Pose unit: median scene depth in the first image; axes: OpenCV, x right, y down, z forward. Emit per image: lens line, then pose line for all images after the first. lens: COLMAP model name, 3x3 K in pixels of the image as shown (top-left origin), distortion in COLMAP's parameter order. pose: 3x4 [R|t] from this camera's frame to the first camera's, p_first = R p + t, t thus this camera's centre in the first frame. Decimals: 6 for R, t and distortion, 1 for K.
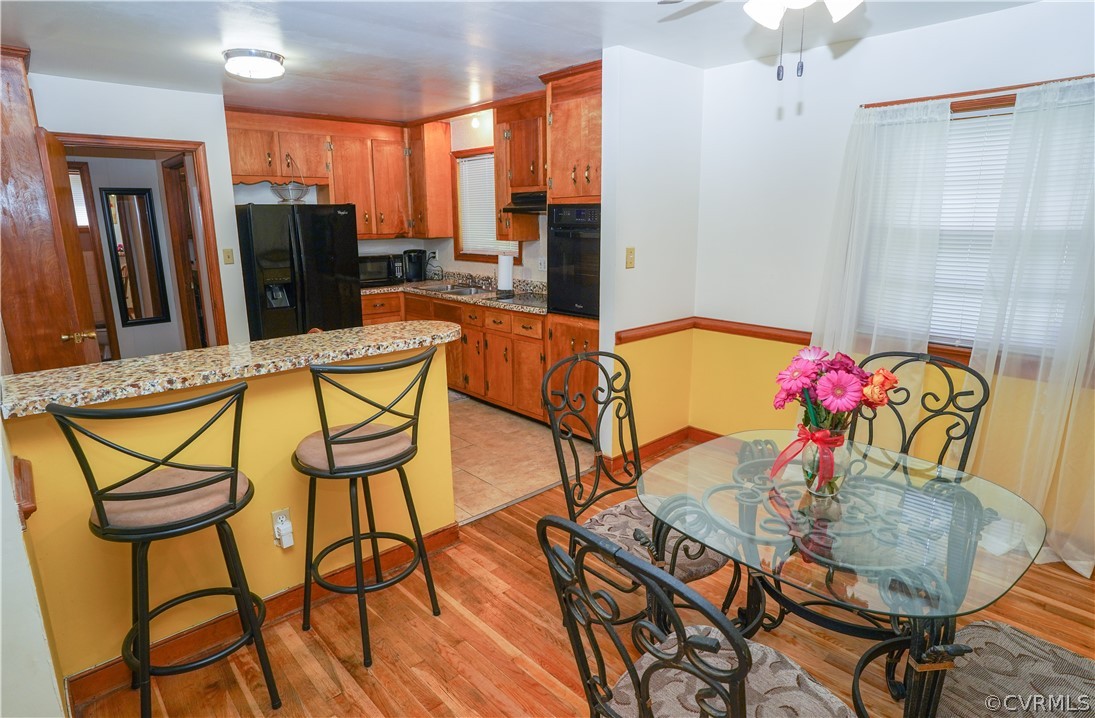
lens RADIAL K [[590.9, 0, 550.5], [0, 590.9, 353.0], [0, 0, 1]] dist [-0.040764, 0.000085]
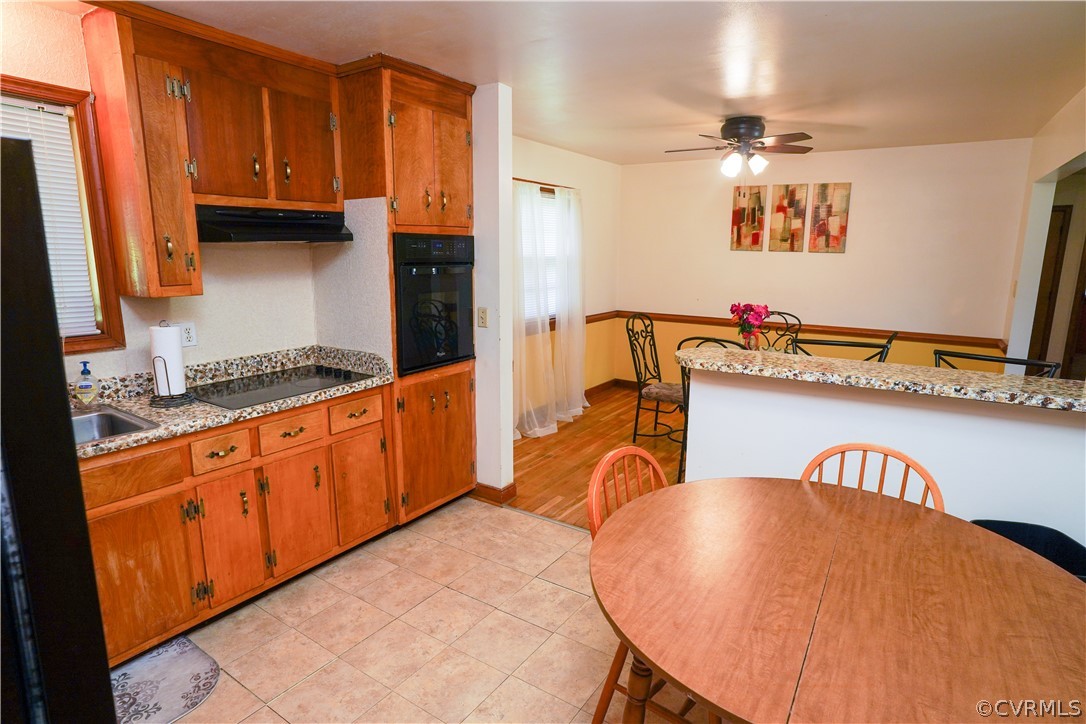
lens RADIAL K [[570.3, 0, 543.0], [0, 570.3, 362.0], [0, 0, 1]] dist [-0.035543, 0.000433]
pose [[-0.220700, -0.187845, 0.957082, -0.725662], [0.211170, 0.948800, 0.234915, -0.215854], [-0.952207, 0.253953, -0.169733, 0.938391]]
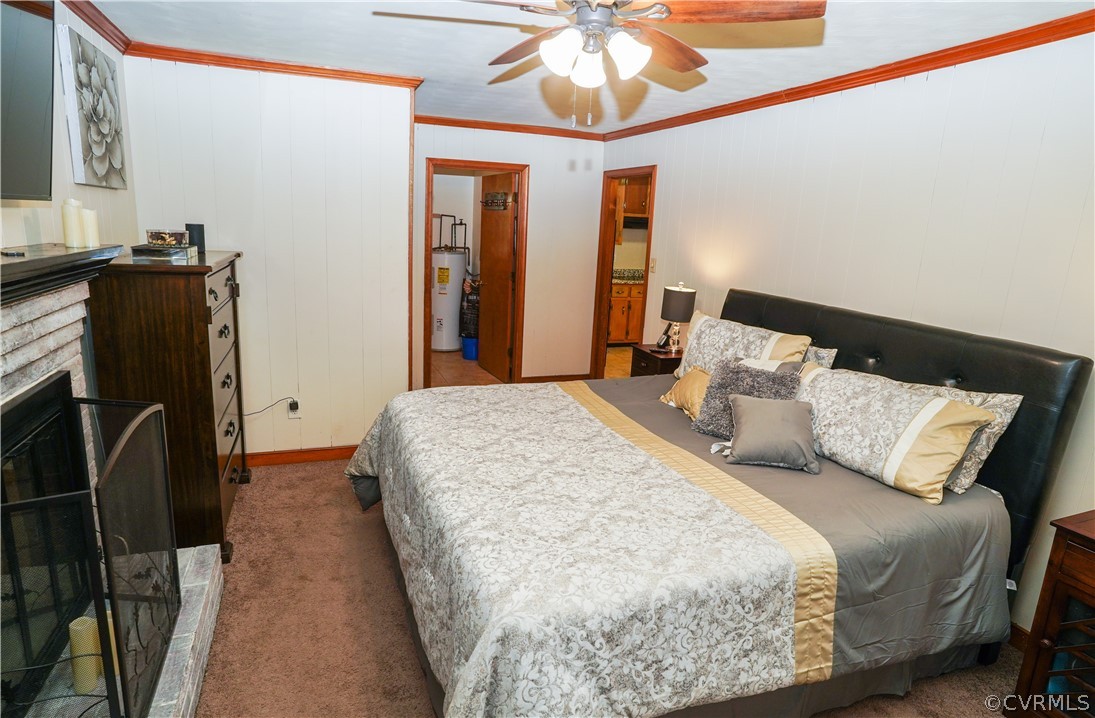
lens RADIAL K [[590.9, 0, 550.5], [0, 590.9, 353.0], [0, 0, 1]] dist [-0.040764, 0.000085]
pose [[0.375178, -0.176065, 0.910078, -1.971607], [0.159066, 0.979461, 0.123913, -0.148926], [-0.913203, 0.098273, 0.395478, 0.644507]]
